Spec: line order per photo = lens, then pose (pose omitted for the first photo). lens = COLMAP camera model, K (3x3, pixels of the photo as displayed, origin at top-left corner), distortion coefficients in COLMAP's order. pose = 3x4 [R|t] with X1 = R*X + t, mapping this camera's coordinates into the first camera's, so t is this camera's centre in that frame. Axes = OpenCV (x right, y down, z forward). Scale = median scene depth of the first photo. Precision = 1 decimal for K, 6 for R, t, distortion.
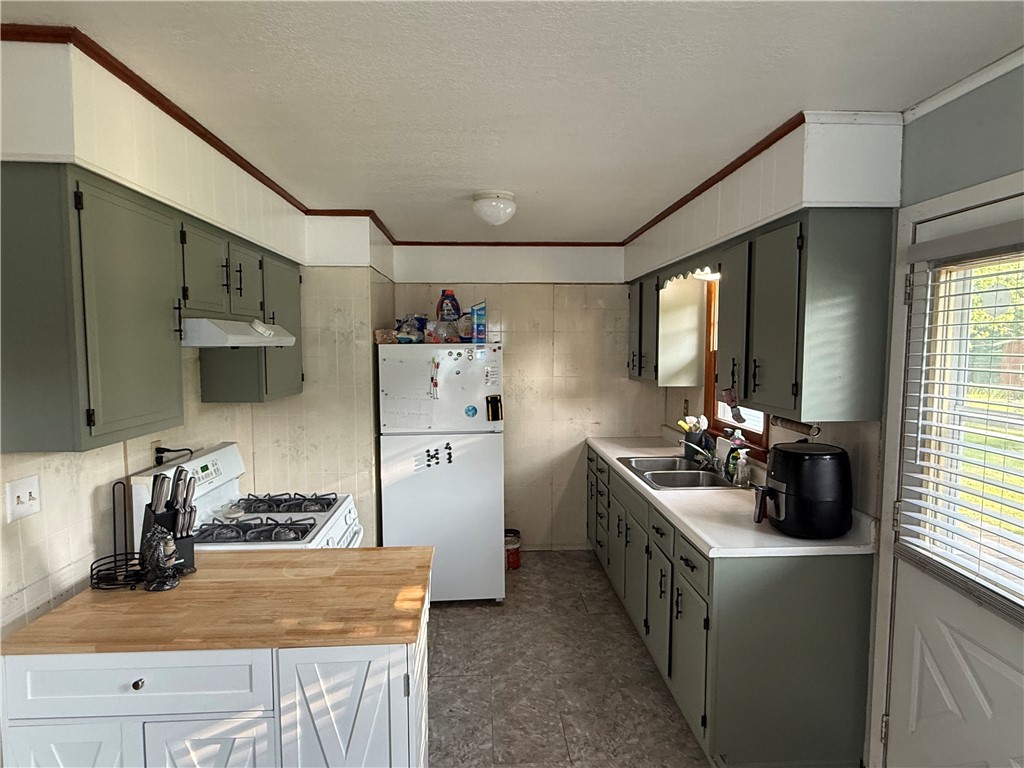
lens RADIAL K [[571.7, 0, 512.0], [0, 571.7, 384.0], [0, 0, 1]] dist [-0.000587, -0.001644]
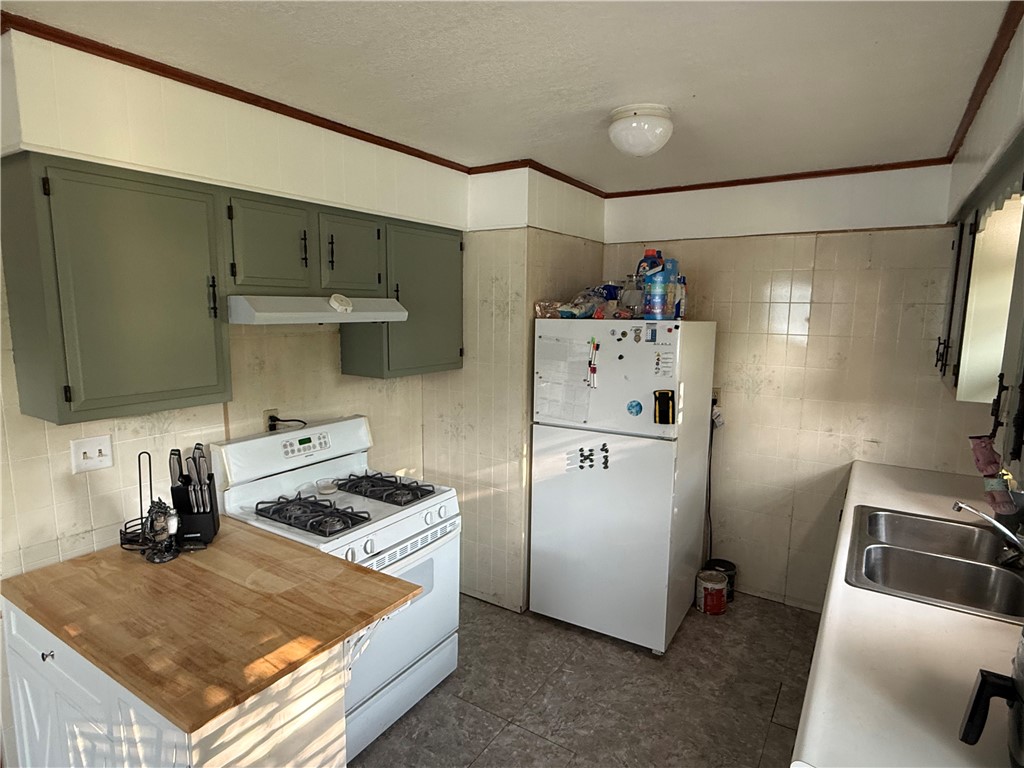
lens RADIAL K [[571.7, 0, 512.0], [0, 571.7, 384.0], [0, 0, 1]] dist [-0.000587, -0.001644]
pose [[0.808204, 0.090203, -0.581954, 0.245338], [-0.051735, 0.995254, 0.082416, -0.040352], [0.586626, -0.036502, 0.809035, 0.278871]]
